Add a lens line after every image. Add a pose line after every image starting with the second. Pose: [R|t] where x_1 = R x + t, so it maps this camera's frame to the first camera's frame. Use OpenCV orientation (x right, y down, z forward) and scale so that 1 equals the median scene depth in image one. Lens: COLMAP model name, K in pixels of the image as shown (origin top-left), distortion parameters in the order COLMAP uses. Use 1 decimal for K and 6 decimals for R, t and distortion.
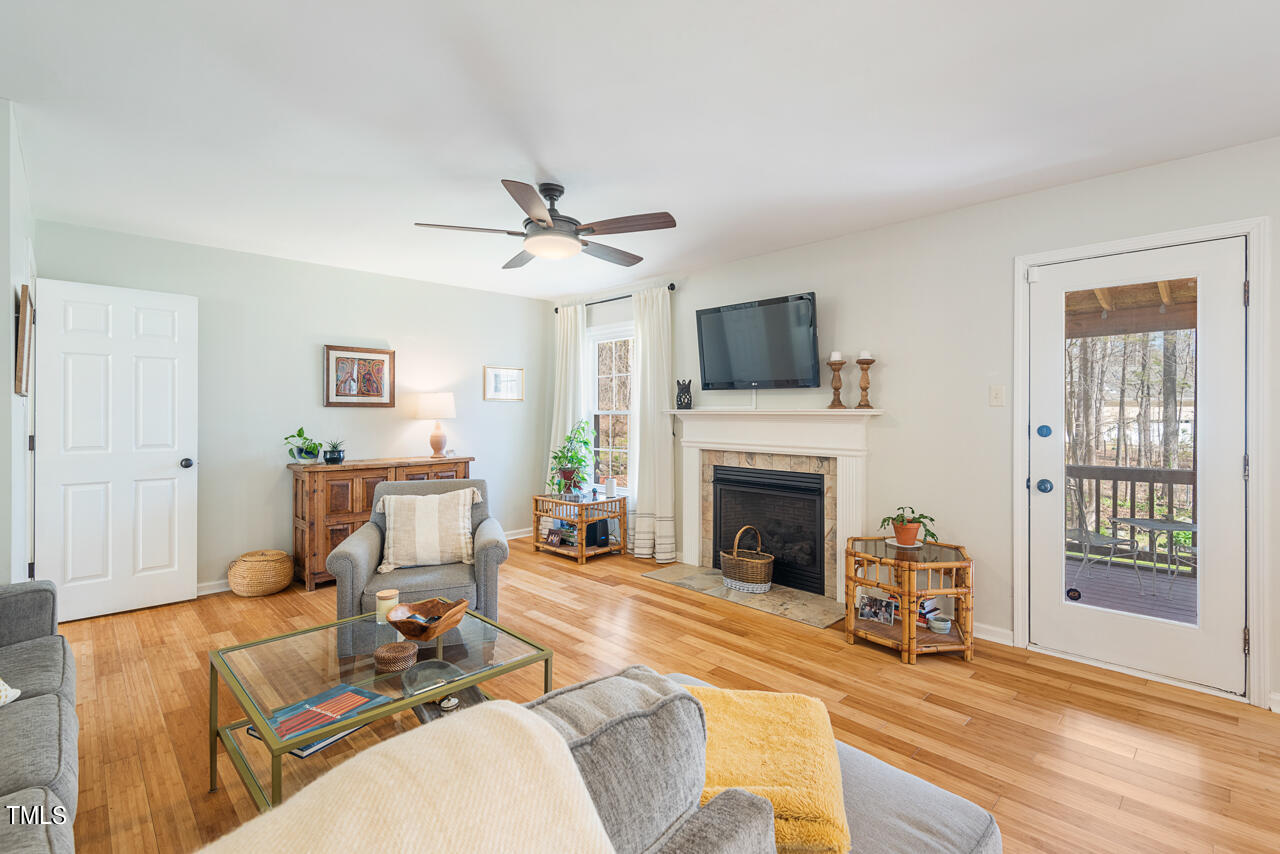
lens RADIAL K [[578.1, 0, 635.8], [0, 578.1, 414.2], [0, 0, 1]] dist [0.003425, -0.005433]
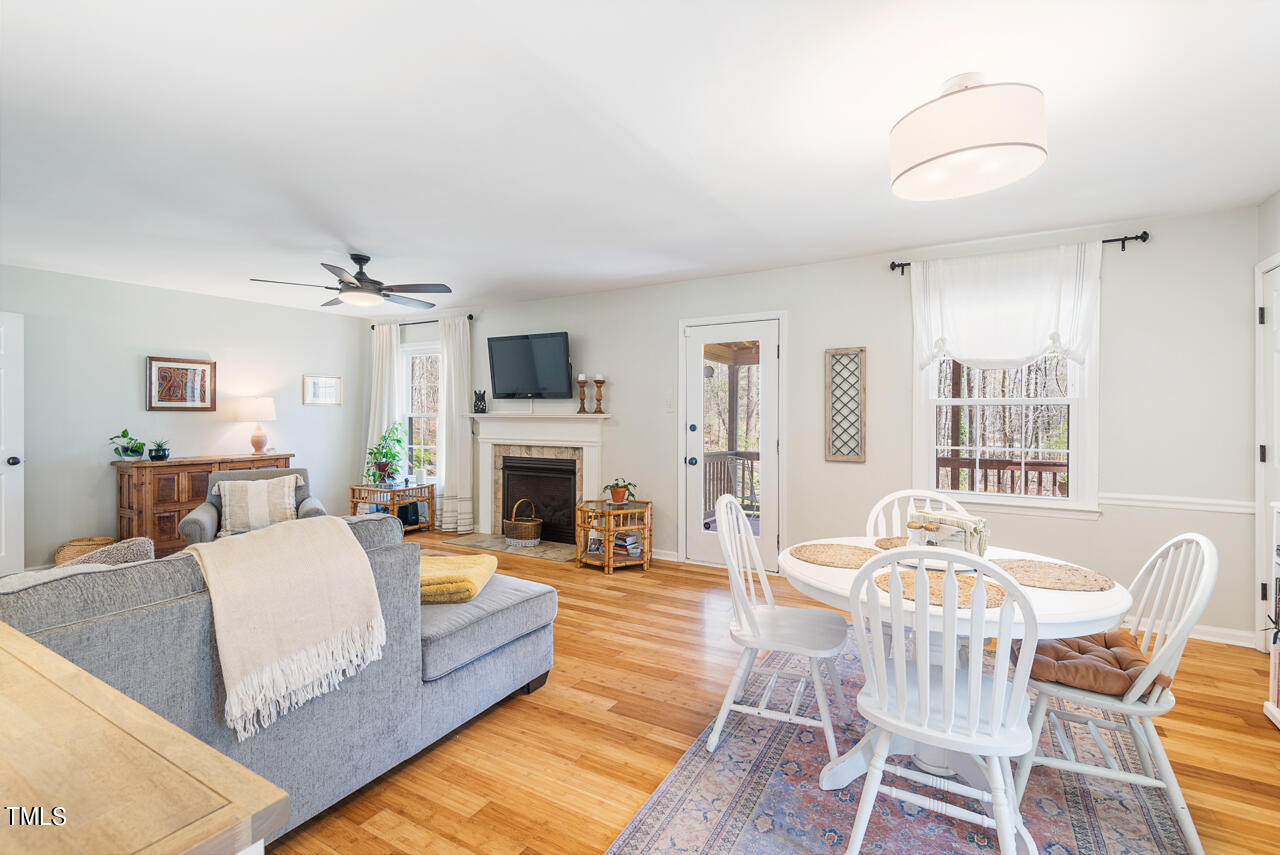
lens RADIAL K [[578.1, 0, 651.0], [0, 578.1, 419.2], [0, 0, 1]] dist [0.003425, -0.005433]
pose [[0.957478, -0.001982, 0.288499, 0.091491], [-0.000155, 0.999973, 0.007386, -0.005811], [-0.288505, -0.007117, 0.957452, -0.406651]]
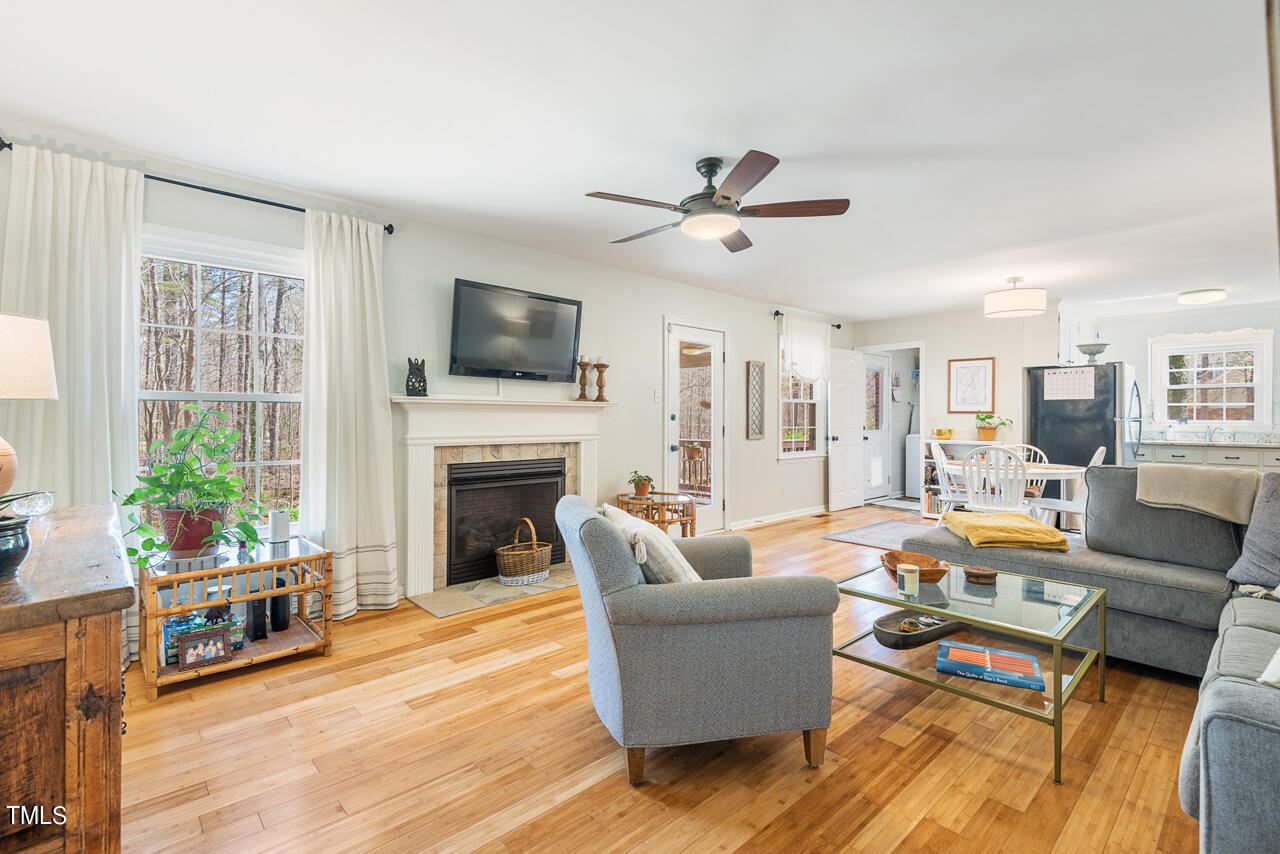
lens RADIAL K [[578.1, 0, 651.3], [0, 578.1, 423.0], [0, 0, 1]] dist [0.003425, -0.005433]
pose [[0.009536, -0.013075, 0.999869, -0.820213], [-0.003357, 0.999908, 0.013107, 0.018663], [-0.999949, -0.003481, 0.009491, 0.808557]]
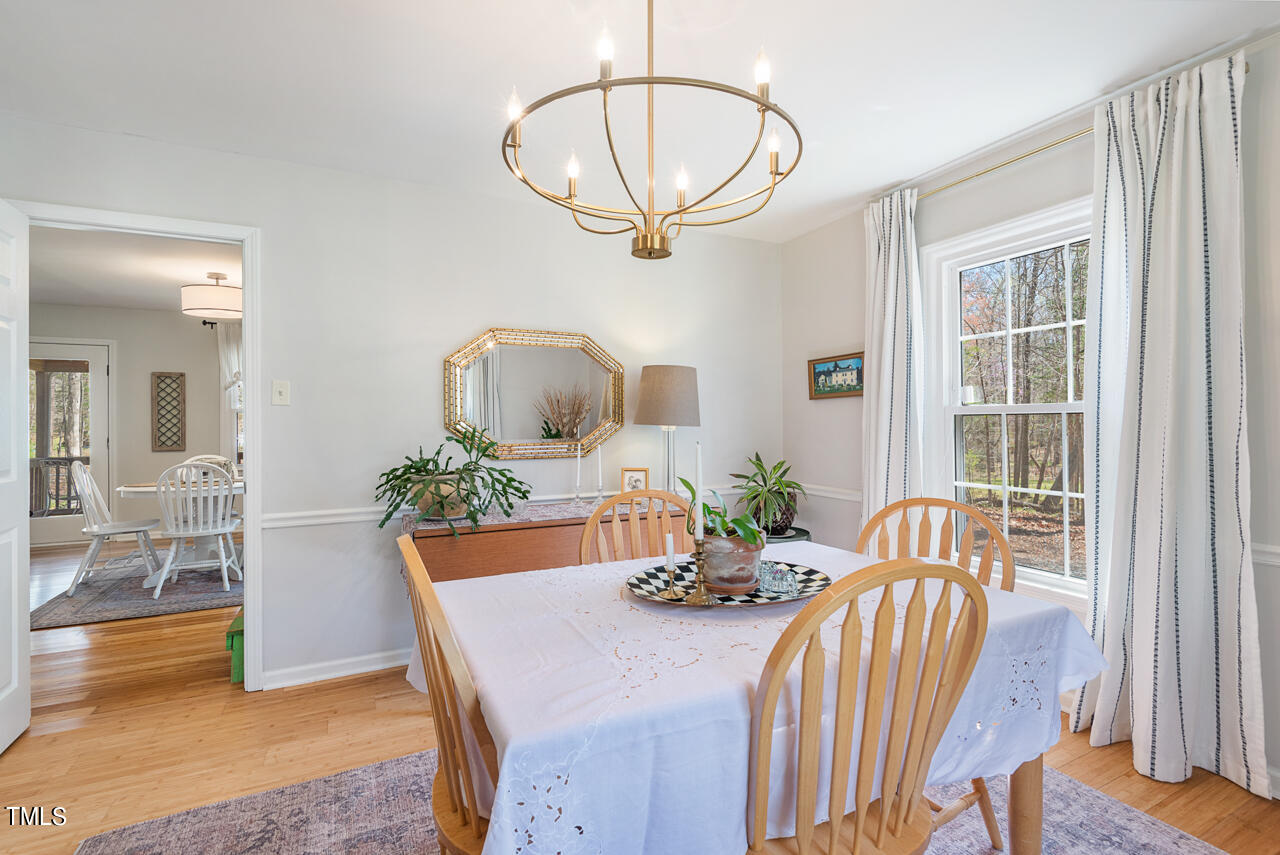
lens RADIAL K [[578.1, 0, 636.8], [0, 578.1, 422.9], [0, 0, 1]] dist [0.003425, -0.005433]
pose [[0.300507, -0.004758, 0.953768, -0.362592], [0.002013, 0.999988, 0.004354, 0.001624], [-0.953777, 0.000611, 0.300514, -1.157305]]
